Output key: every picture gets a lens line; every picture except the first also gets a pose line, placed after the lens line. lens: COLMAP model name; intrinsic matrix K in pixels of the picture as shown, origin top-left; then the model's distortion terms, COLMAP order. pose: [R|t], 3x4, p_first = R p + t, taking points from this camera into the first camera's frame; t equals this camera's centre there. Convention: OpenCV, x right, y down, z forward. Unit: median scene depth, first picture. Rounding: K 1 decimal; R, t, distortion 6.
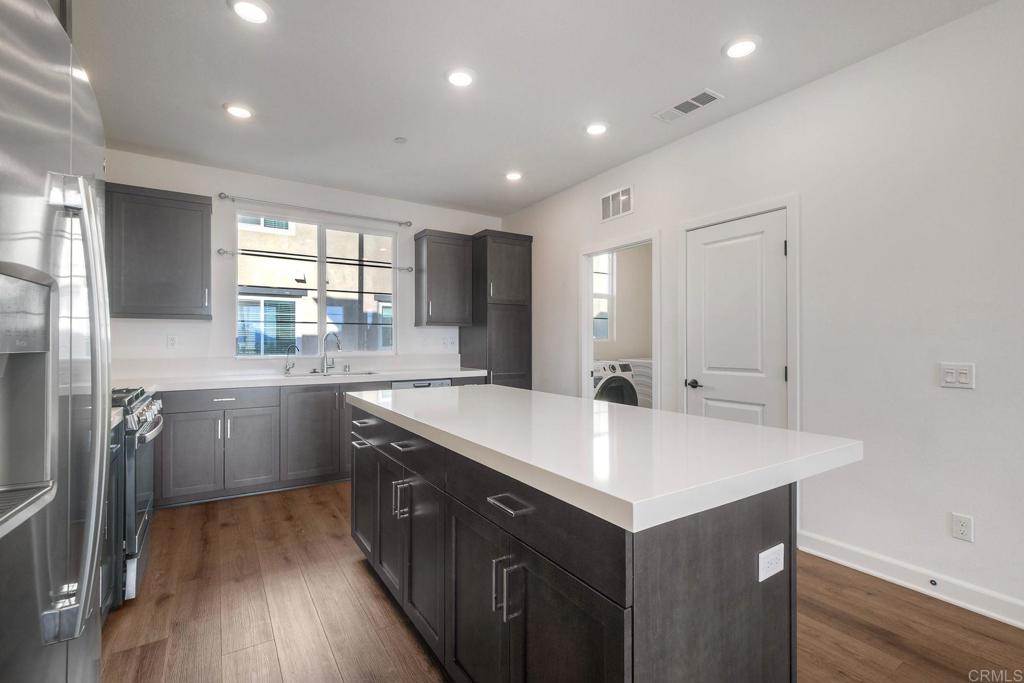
lens RADIAL K [[455.1, 0, 512.5], [0, 455.1, 339.5], [0, 0, 1]] dist [-0.011134, -0.000245]
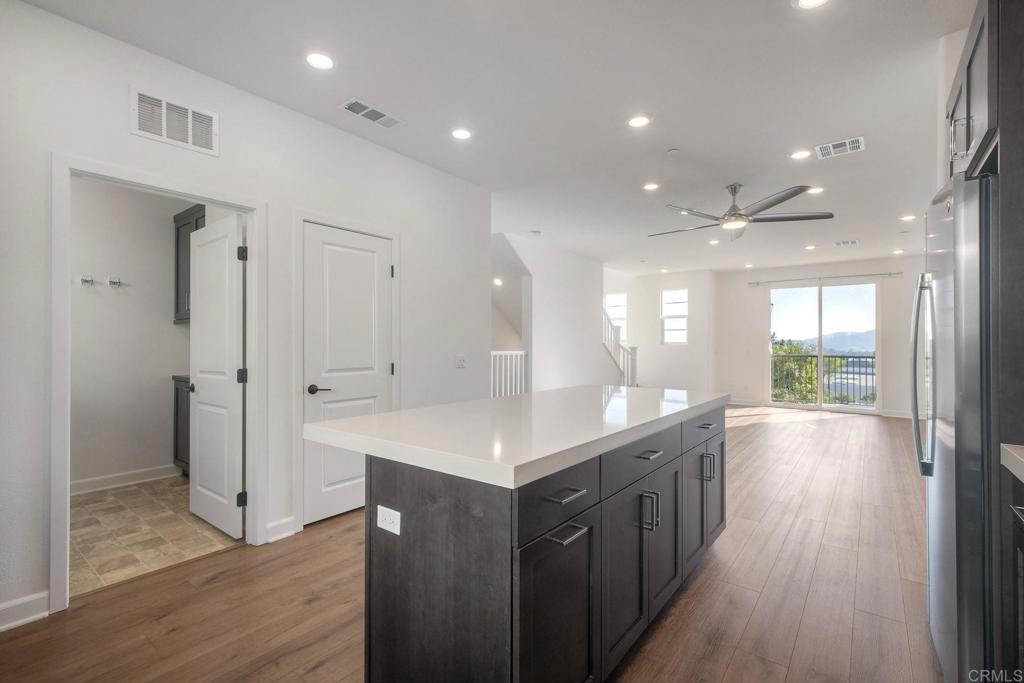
lens RADIAL K [[455.1, 0, 511.3], [0, 455.1, 343.2], [0, 0, 1]] dist [-0.011134, -0.000245]
pose [[-0.328547, 0.006727, 0.944464, -0.491932], [-0.004643, 0.999951, -0.008737, 0.008200], [-0.944476, -0.007256, -0.328500, 0.747840]]
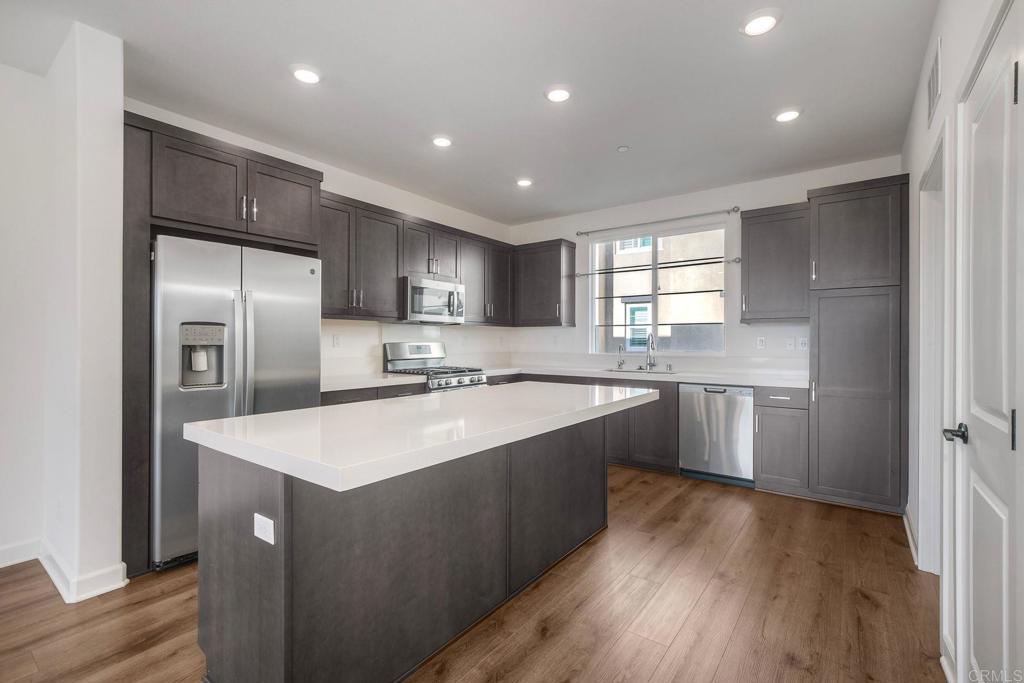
lens RADIAL K [[455.1, 0, 514.0], [0, 455.1, 343.1], [0, 0, 1]] dist [-0.011134, -0.000245]
pose [[0.343187, 0.001754, -0.939266, 0.544143], [0.000753, 0.999997, 0.002143, 0.004825], [0.939267, -0.001443, 0.343185, 0.344047]]
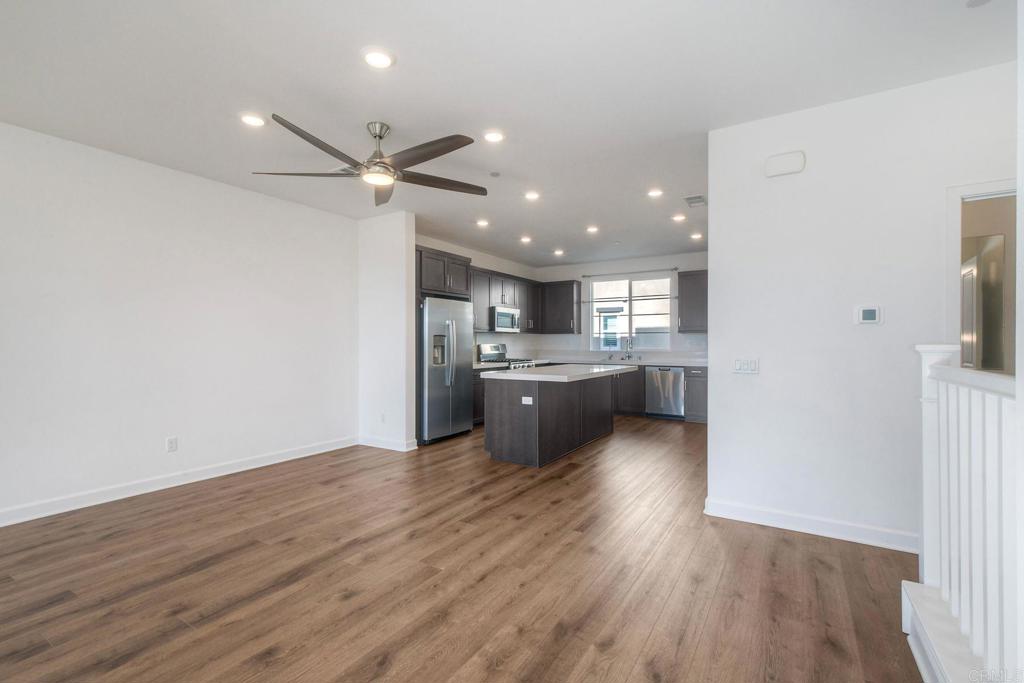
lens RADIAL K [[455.1, 0, 506.8], [0, 455.1, 341.4], [0, 0, 1]] dist [-0.011134, -0.000245]
pose [[0.408505, -0.001956, -0.912754, 1.170604], [0.002080, 0.999997, -0.001213, -0.001694], [0.912754, -0.001403, 0.408508, -0.227012]]
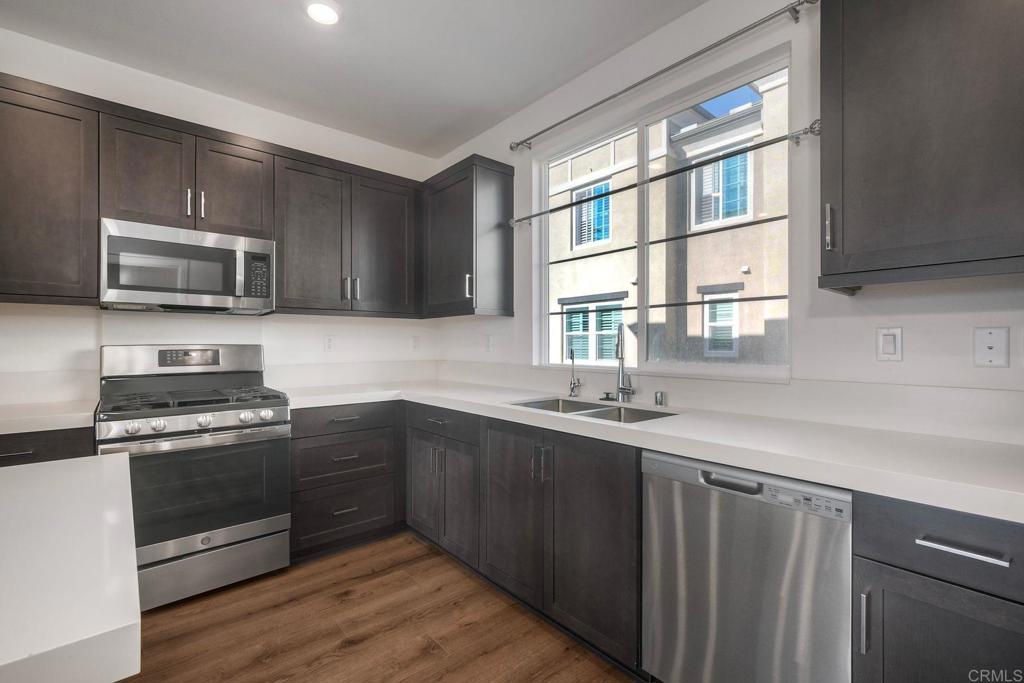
lens RADIAL K [[455.1, 0, 519.9], [0, 455.1, 344.3], [0, 0, 1]] dist [-0.011134, -0.000245]
pose [[0.135338, -0.000427, -0.990799, 0.093925], [0.004808, 0.999988, 0.000225, 0.005936], [0.990788, -0.004794, 0.135338, 0.877136]]
